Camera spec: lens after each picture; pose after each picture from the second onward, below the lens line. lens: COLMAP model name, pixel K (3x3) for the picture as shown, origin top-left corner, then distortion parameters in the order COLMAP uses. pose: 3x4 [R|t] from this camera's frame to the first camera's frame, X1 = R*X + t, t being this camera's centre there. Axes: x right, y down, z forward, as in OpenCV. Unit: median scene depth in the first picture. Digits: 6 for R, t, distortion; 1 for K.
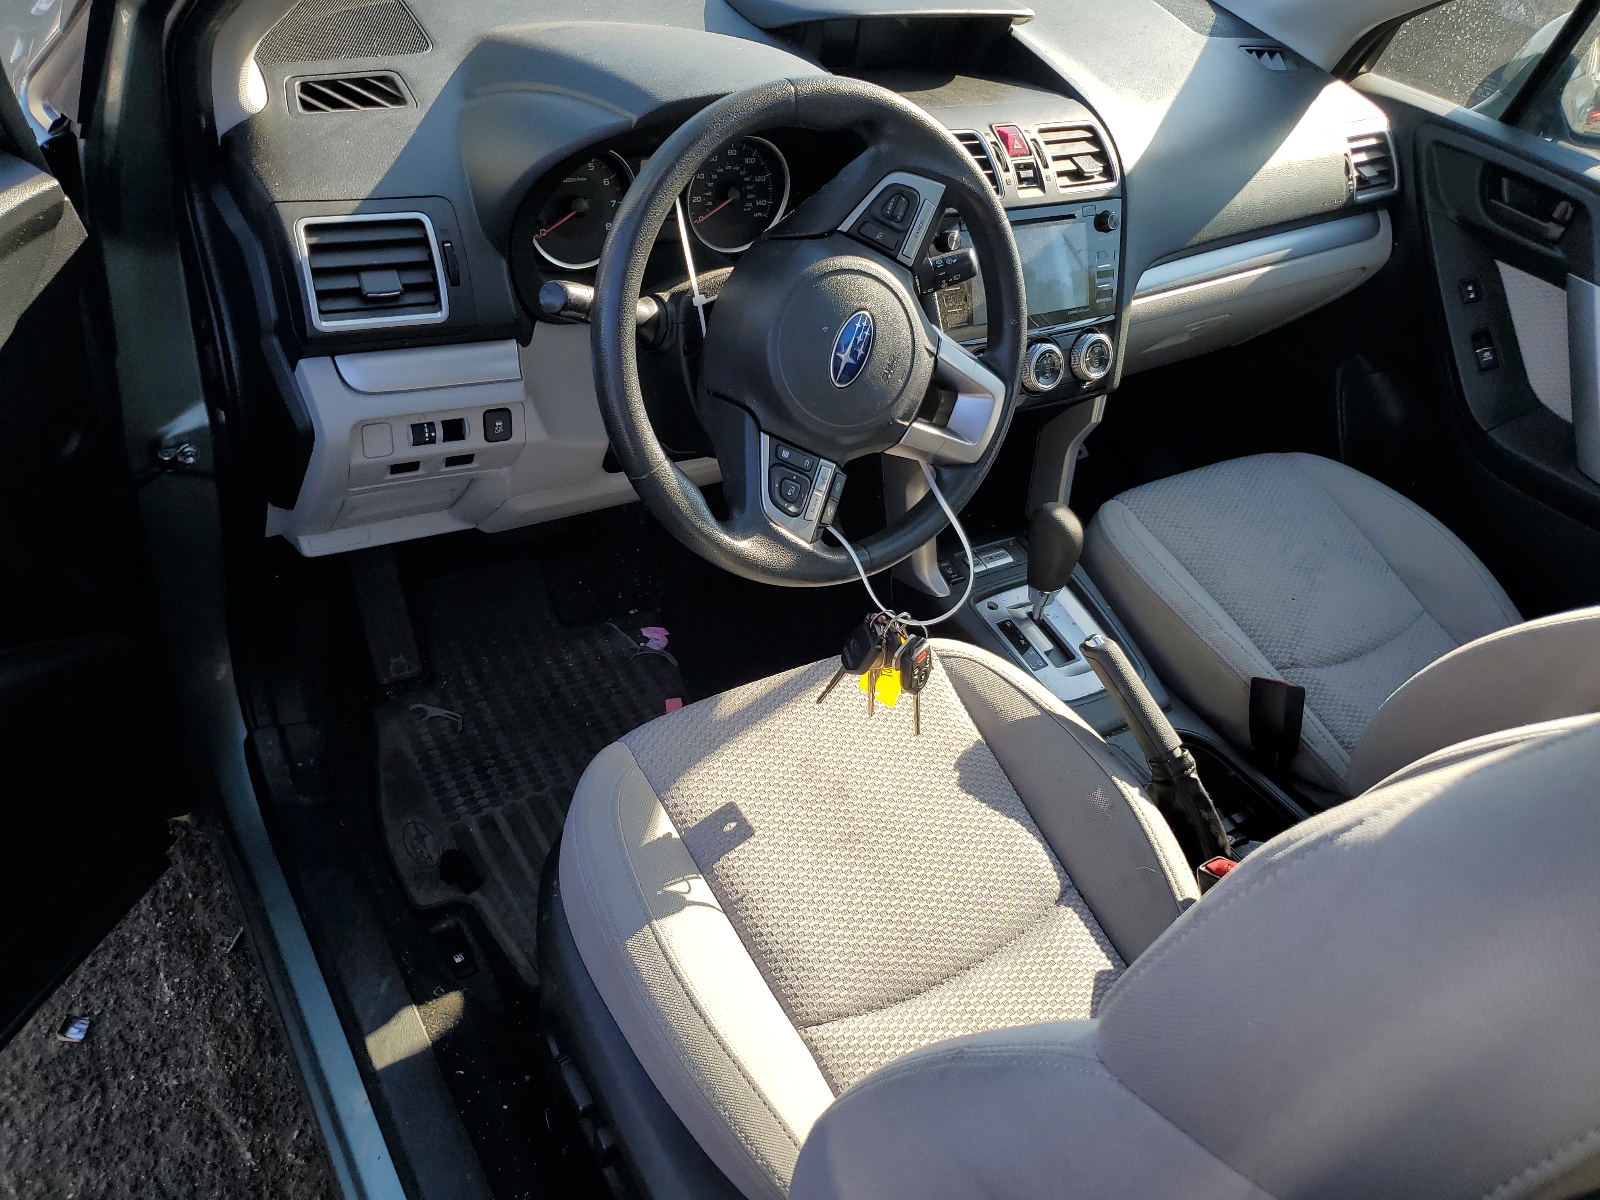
lens RADIAL K [[1184.9, 0, 800.0], [0, 1184.9, 600.0], [0, 0, 1]] dist [0.032838, 0.001356]
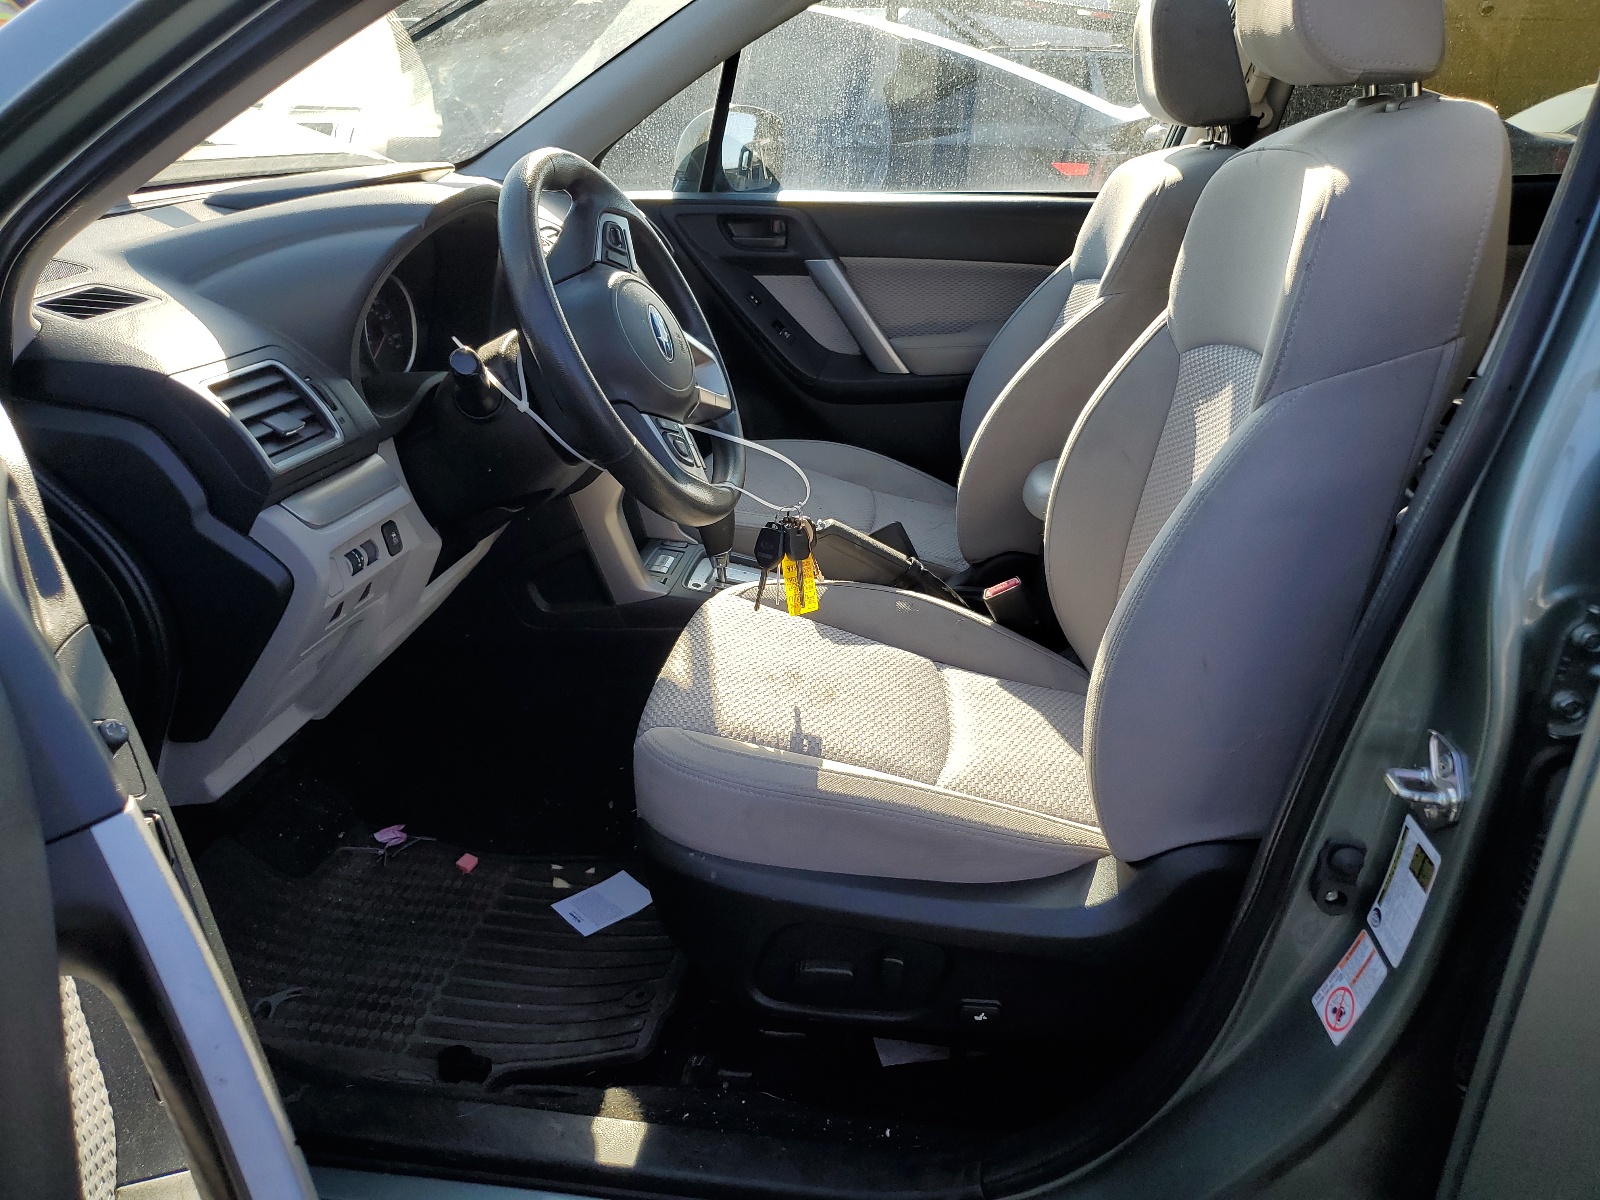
lens RADIAL K [[1184.9, 0, 800.0], [0, 1184.9, 600.0], [0, 0, 1]] dist [0.032838, 0.001356]
pose [[0.638469, -0.439405, 0.631886, -0.705292], [0.562867, 0.826525, 0.006023, 0.091649], [-0.524917, 0.351822, 0.775038, 0.026958]]
